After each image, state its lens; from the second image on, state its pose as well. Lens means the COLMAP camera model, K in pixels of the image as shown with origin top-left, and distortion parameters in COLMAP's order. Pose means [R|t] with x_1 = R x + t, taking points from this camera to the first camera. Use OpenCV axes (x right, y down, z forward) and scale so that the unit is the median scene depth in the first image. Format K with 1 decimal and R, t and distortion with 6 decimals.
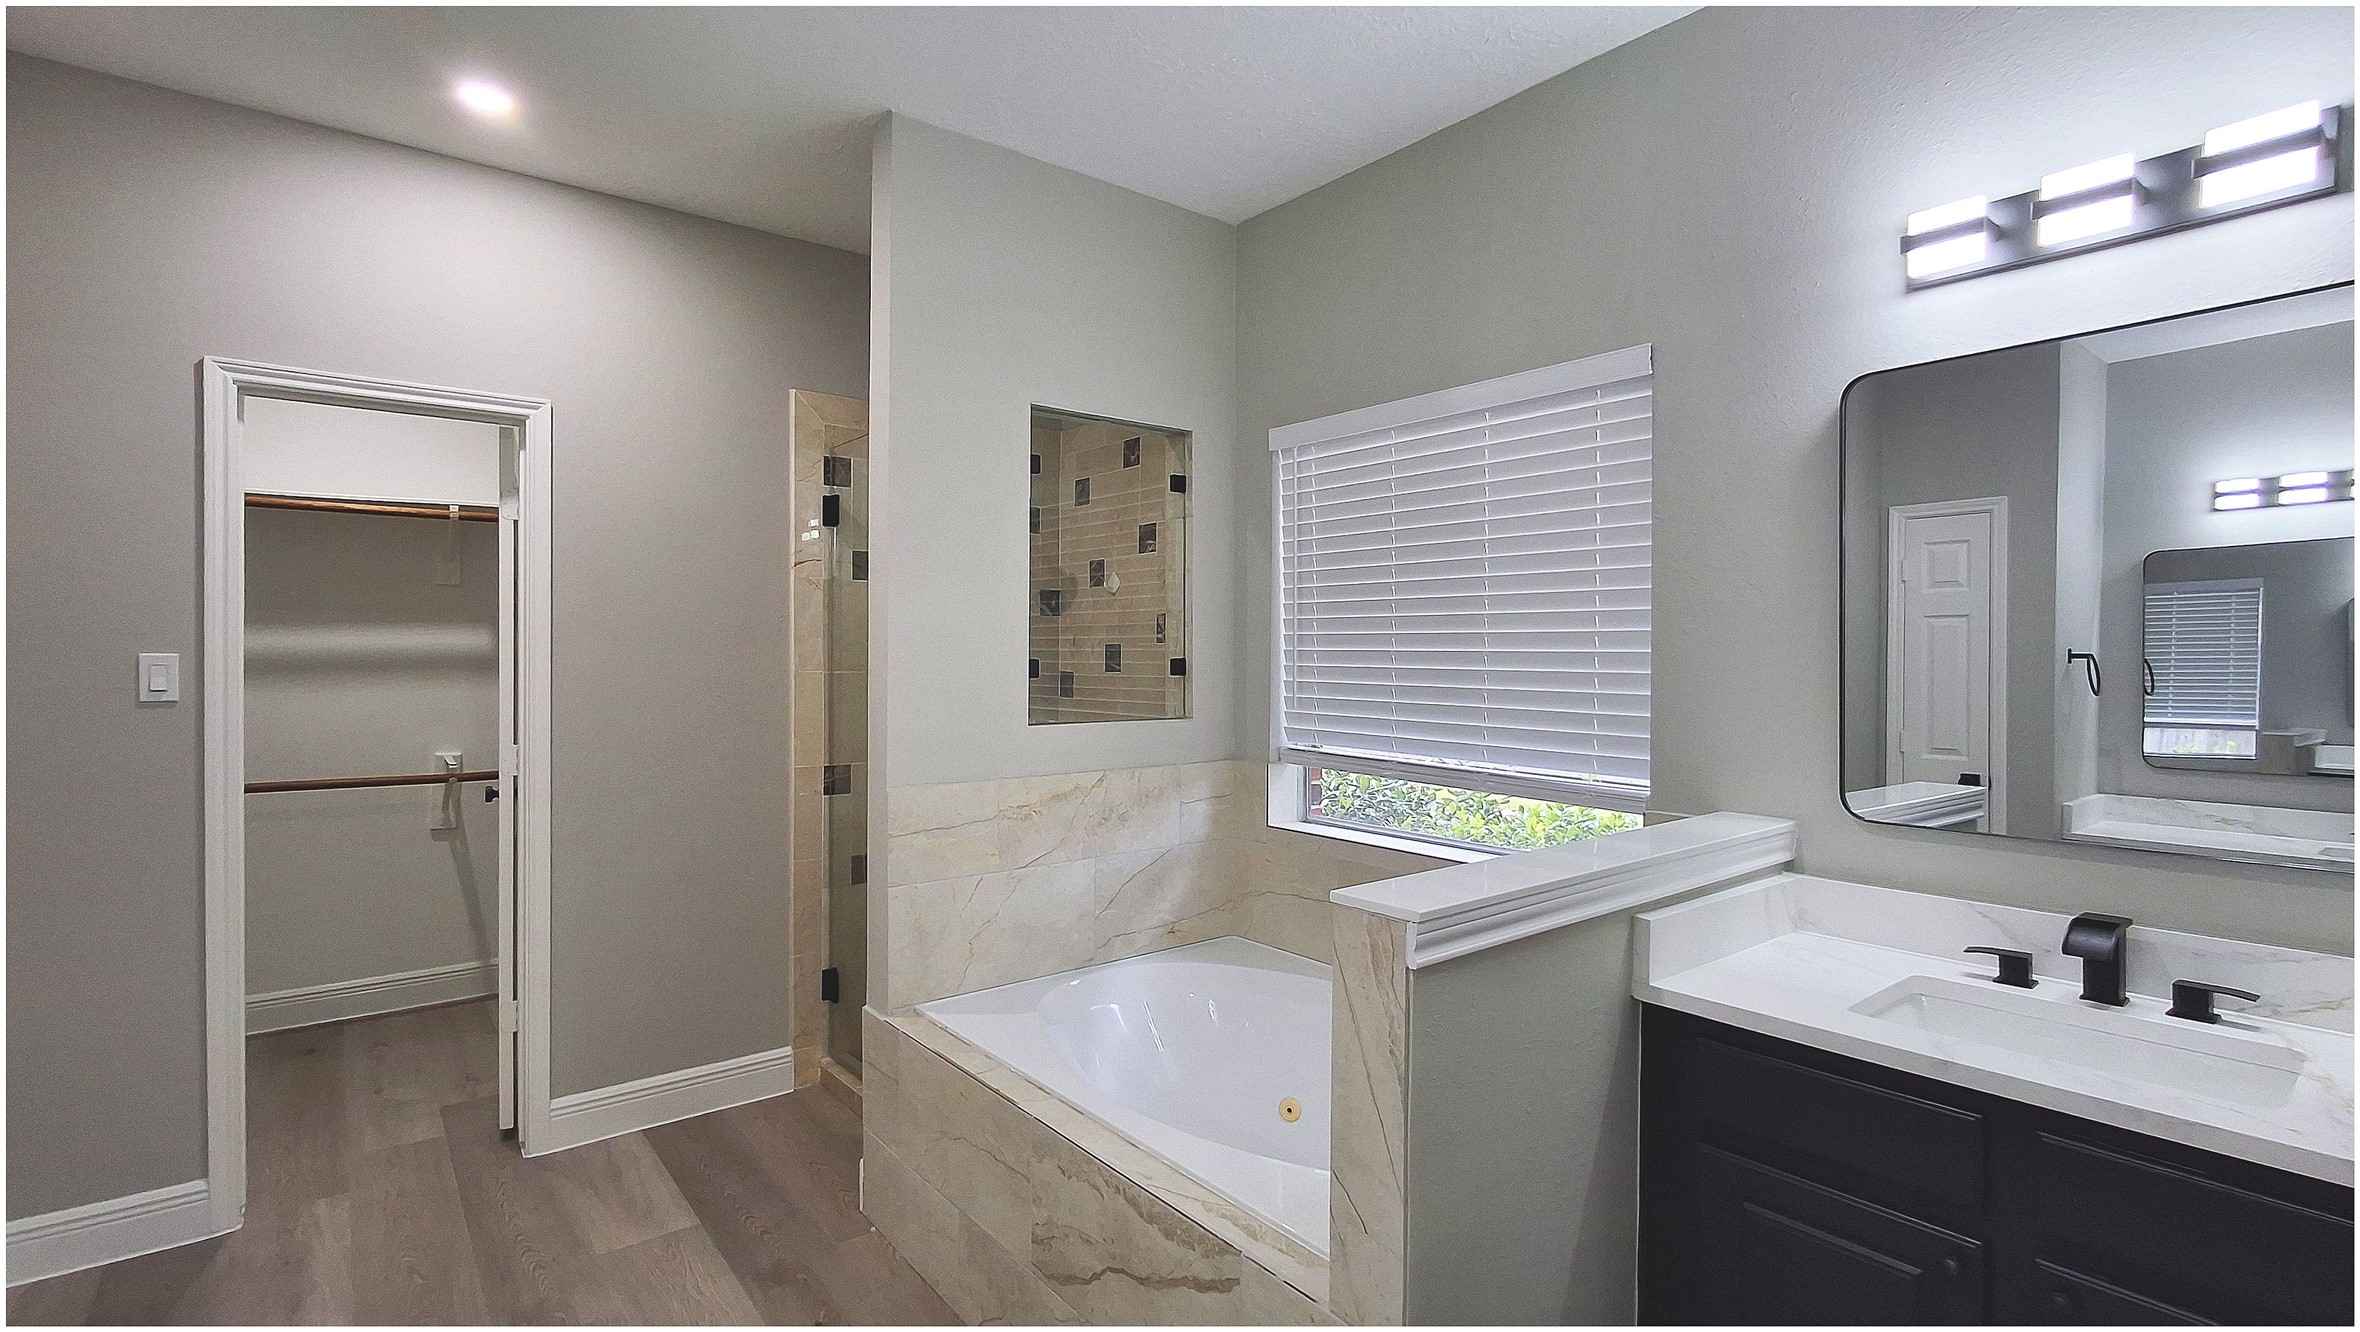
lens RADIAL K [[1082.6, 0, 1191.9], [0, 1082.6, 658.3], [0, 0, 1]] dist [-0.001715, 0.000119]
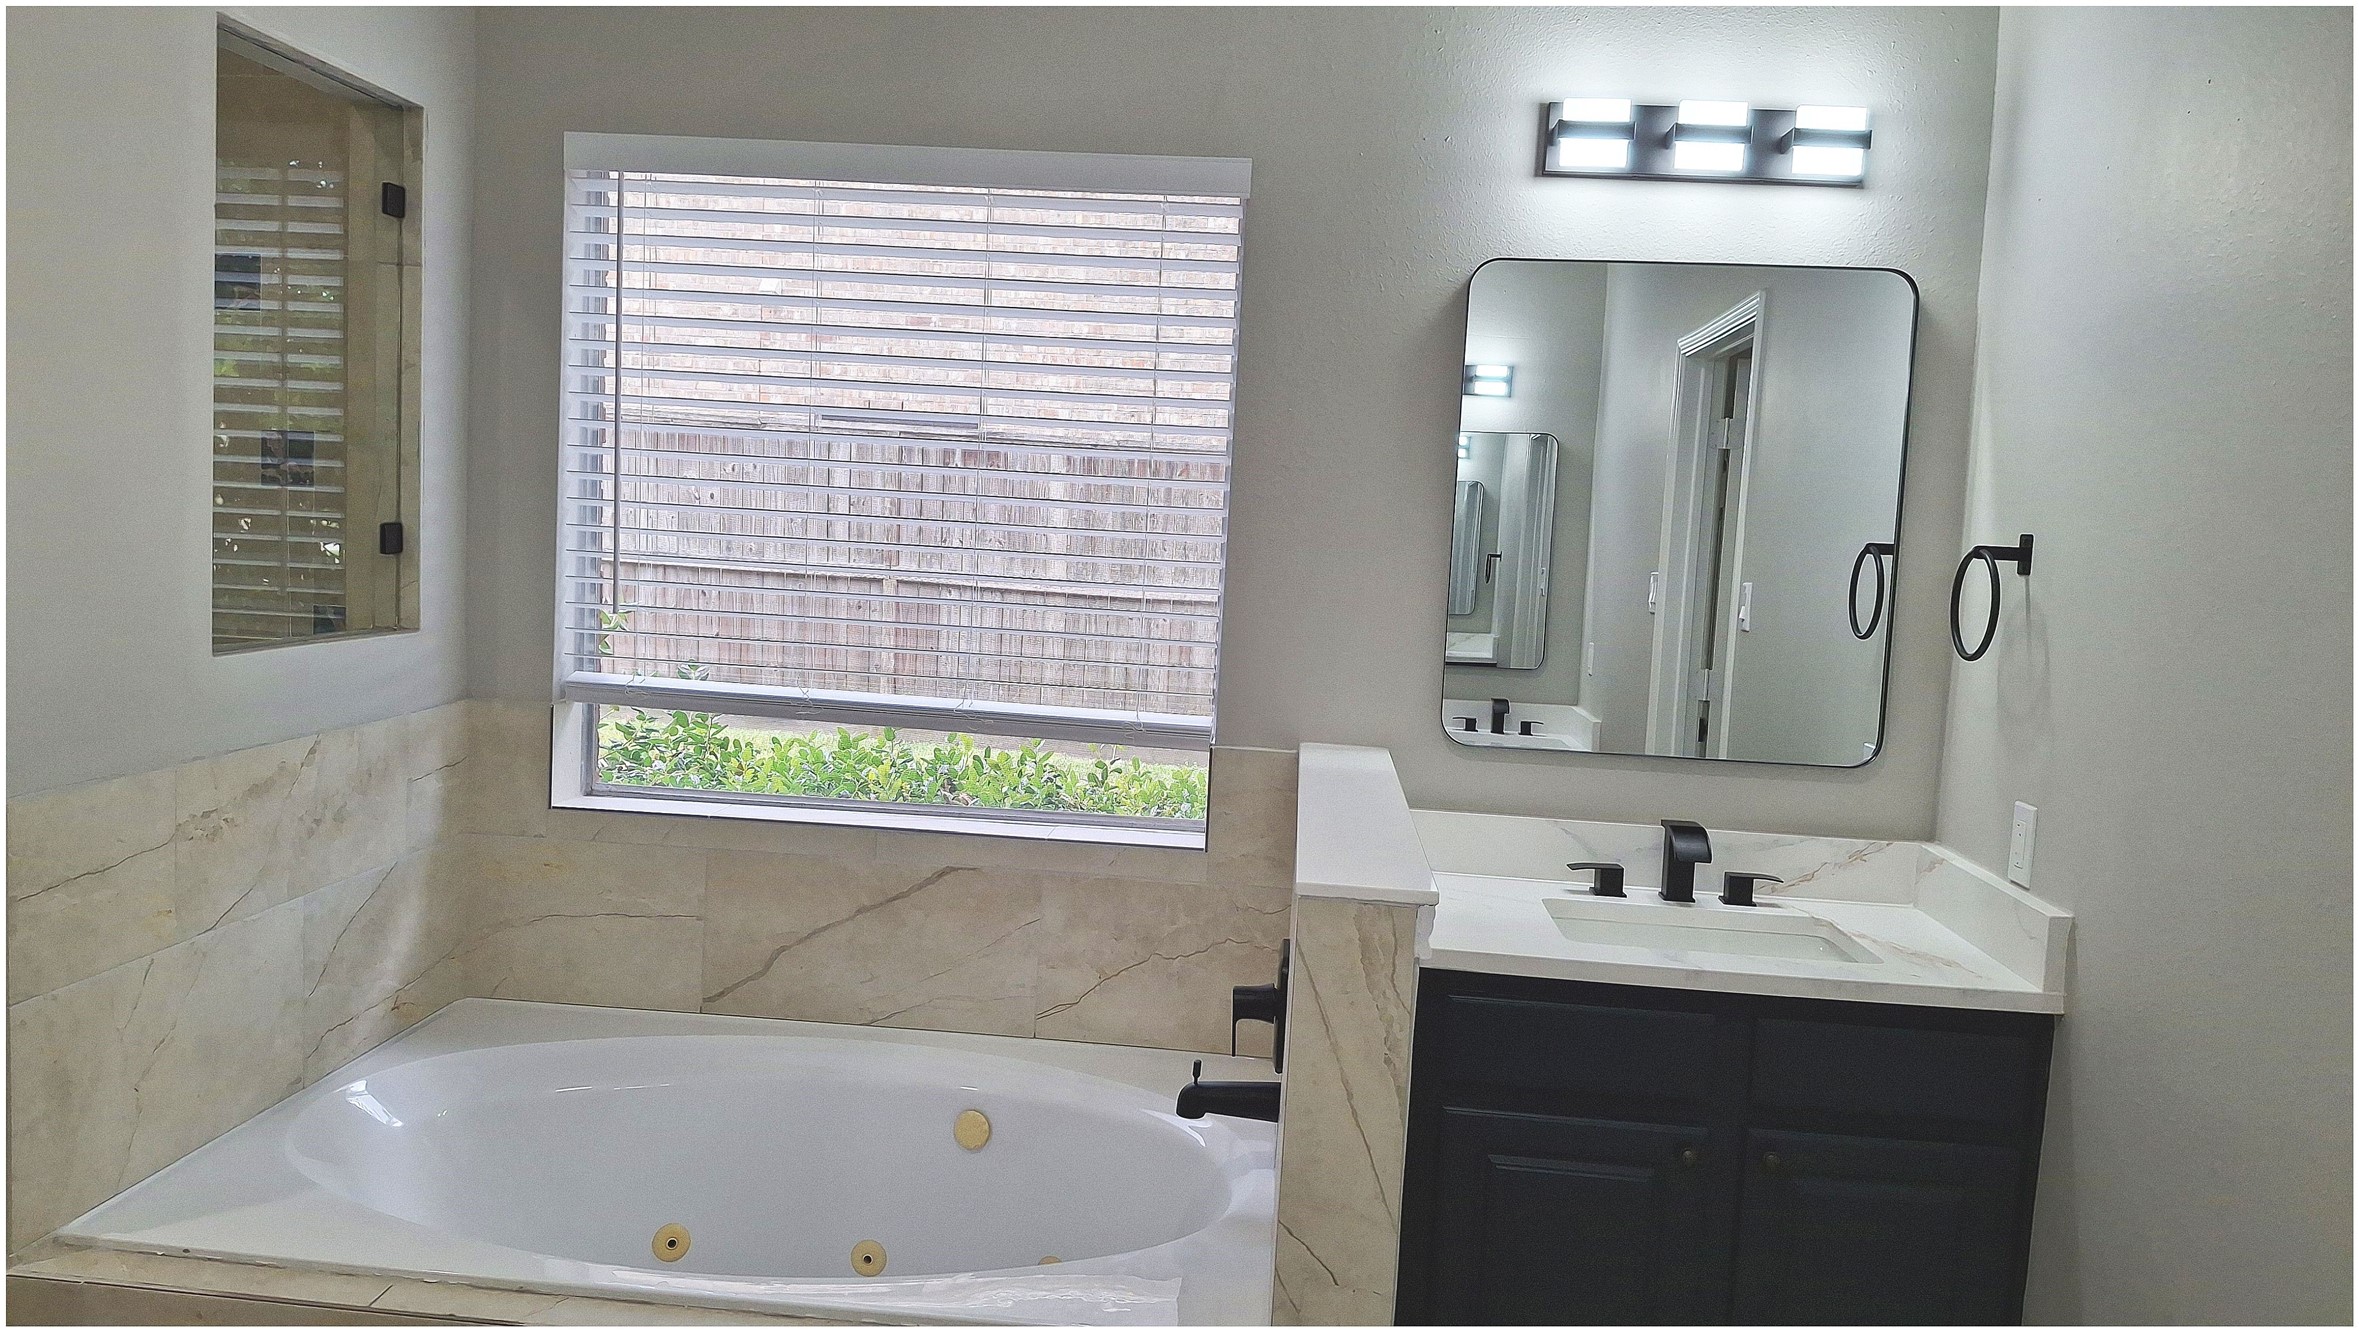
lens RADIAL K [[1761.0, 0, 1179.5], [0, 1761.0, 666.0], [0, 0, 1]] dist [-0.001340, -0.002303]
pose [[0.691384, -0.032188, 0.721770, -0.412921], [-0.044693, 0.995188, 0.087193, -0.025060], [-0.721103, -0.092542, 0.686619, 0.092022]]
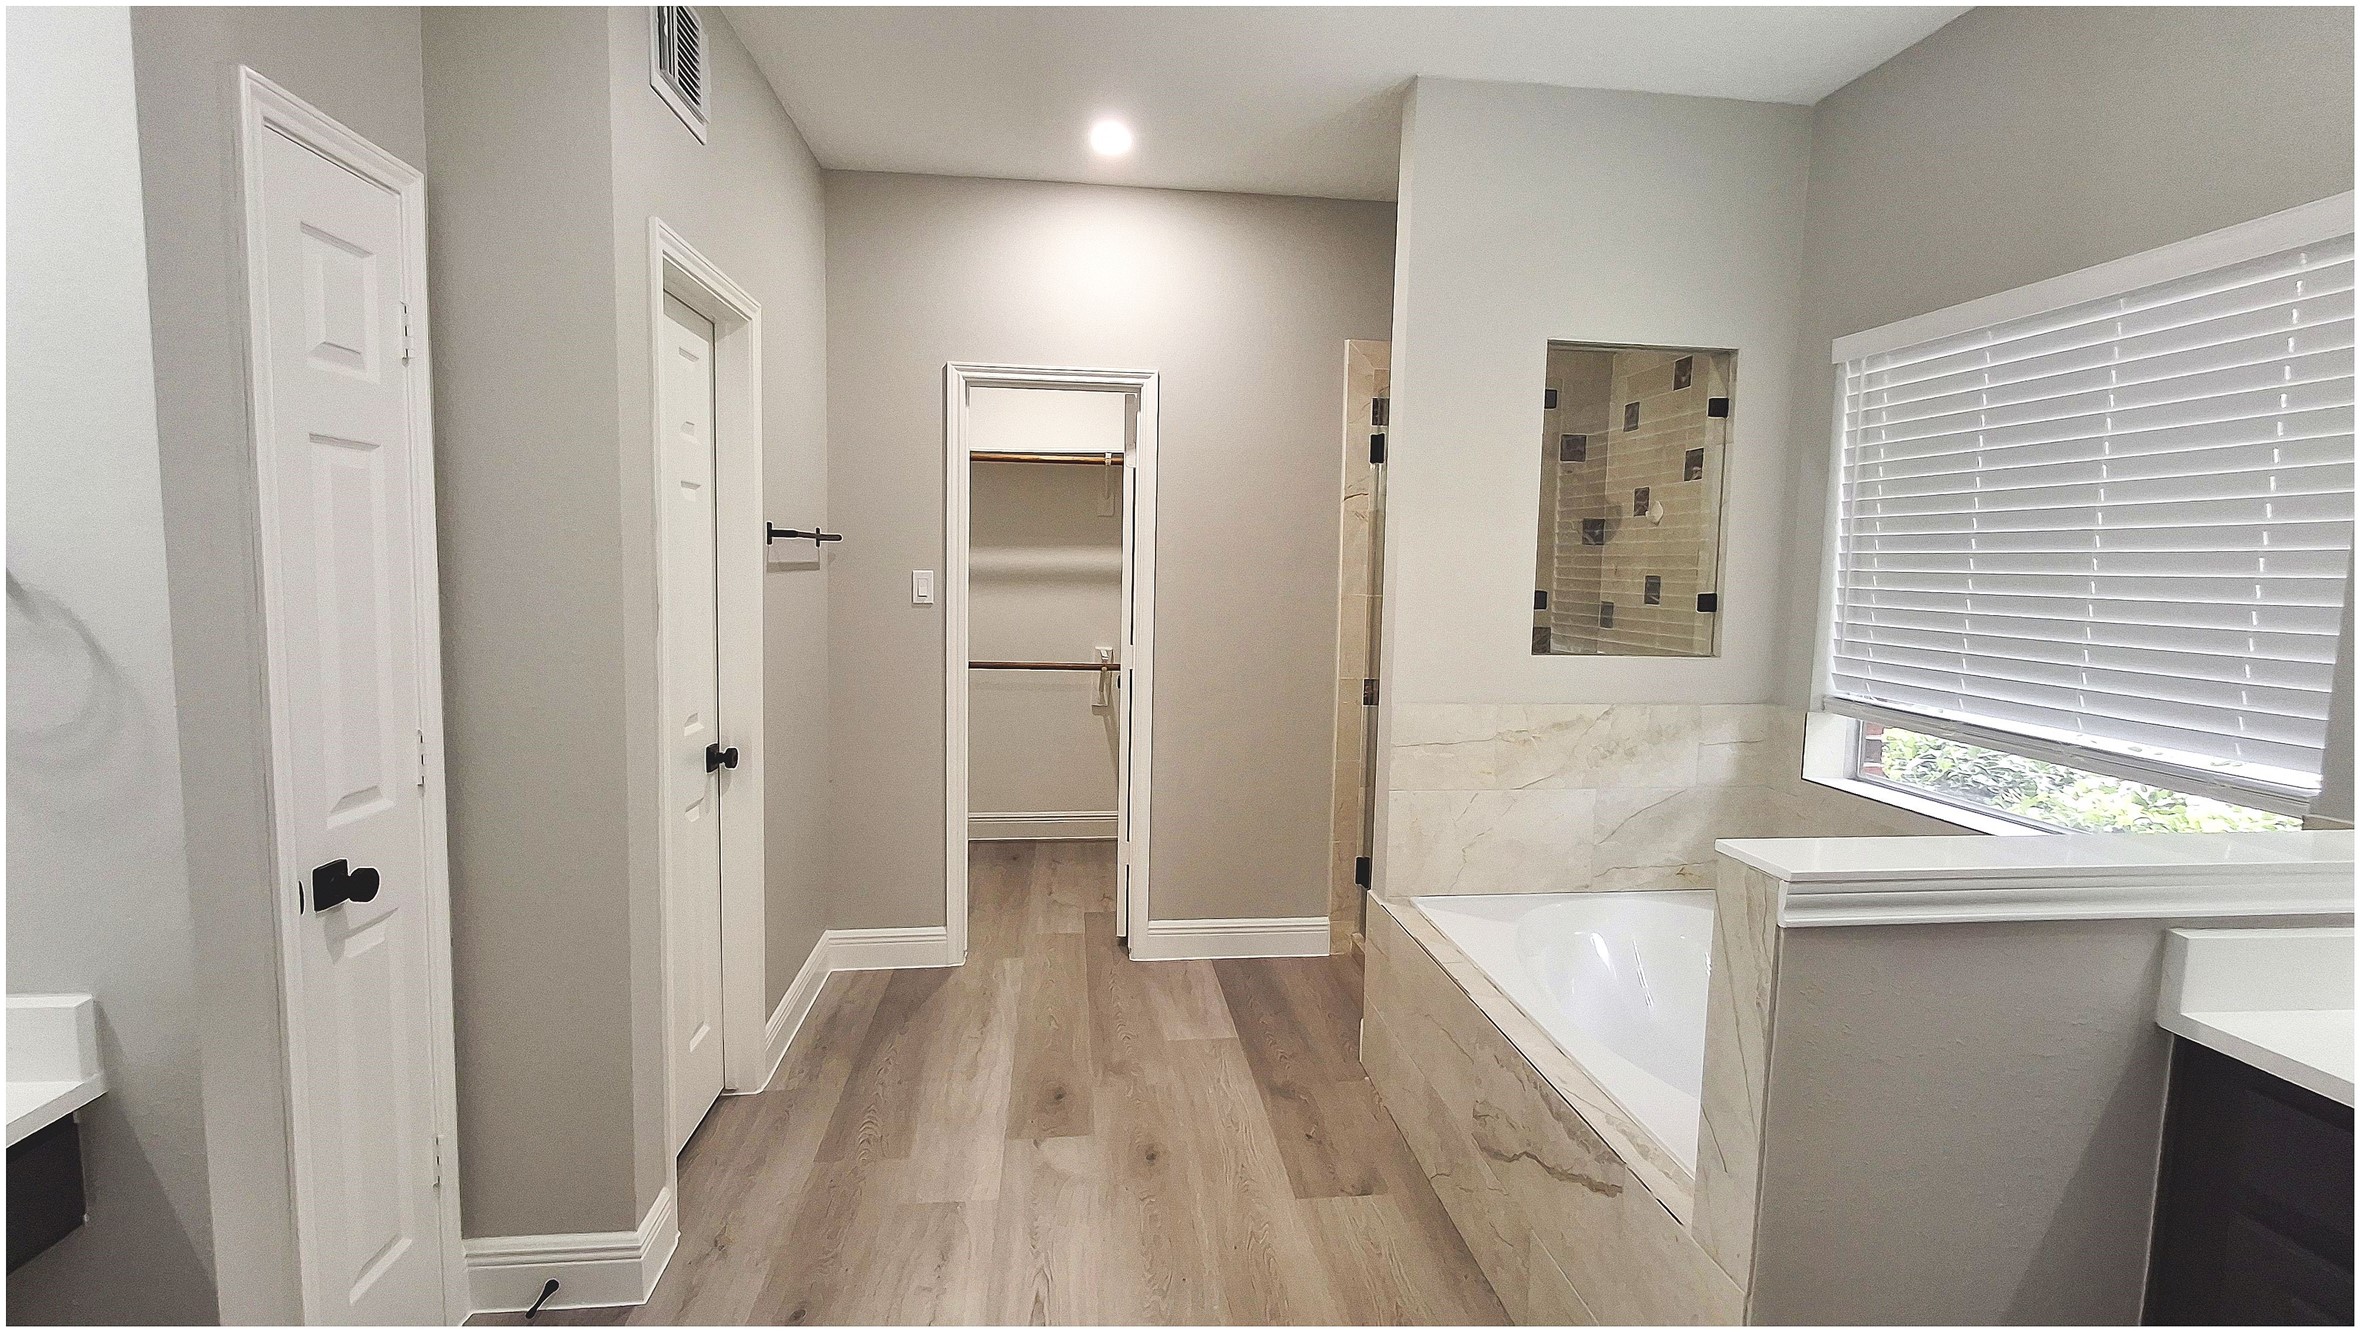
lens RADIAL K [[1080.9, 0, 1198.5], [0, 1080.9, 660.4], [0, 0, 1]] dist [-0.019995, 0.027854]
pose [[0.851371, 0.062762, -0.520795, 0.110292], [-0.021857, 0.996199, 0.084324, -0.012246], [0.524108, -0.060408, 0.849507, -0.046151]]
